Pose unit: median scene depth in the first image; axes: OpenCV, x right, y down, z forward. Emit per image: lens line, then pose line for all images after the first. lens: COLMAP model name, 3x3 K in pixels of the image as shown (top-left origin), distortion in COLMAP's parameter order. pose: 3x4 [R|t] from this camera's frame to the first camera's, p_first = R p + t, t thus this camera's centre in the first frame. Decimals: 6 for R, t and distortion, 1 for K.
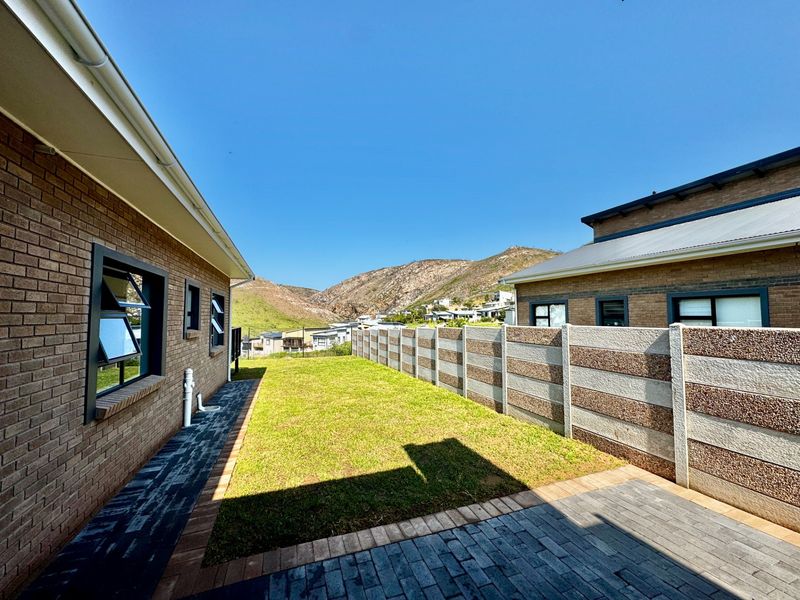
lens RADIAL K [[320.1, 0, 398.0], [0, 320.1, 299.1], [0, 0, 1]] dist [-0.001844, -0.000184]
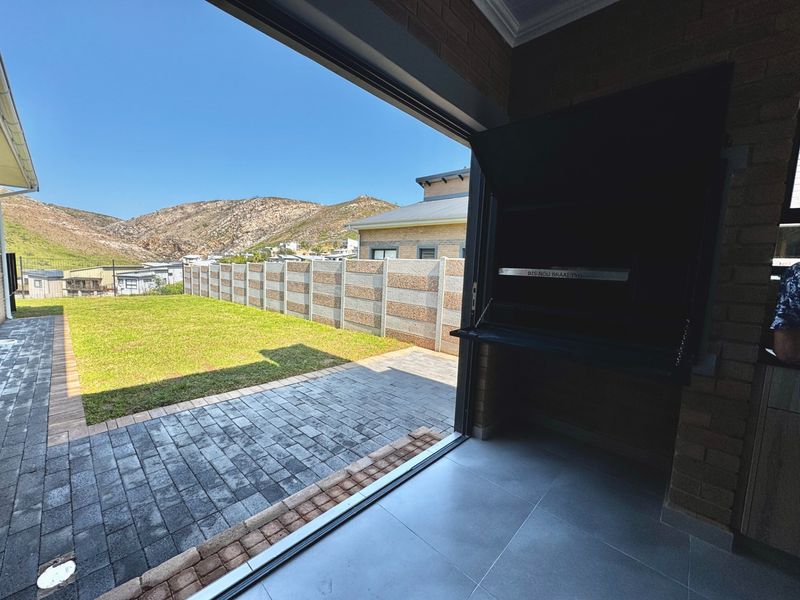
lens RADIAL K [[320.1, 0, 399.7], [0, 320.1, 298.8], [0, 0, 1]] dist [-0.001844, -0.000184]
pose [[0.890760, -0.003202, 0.454464, -0.038922], [-0.072053, 0.986333, 0.148174, 0.033936], [-0.448727, -0.164733, 0.878355, -0.201202]]
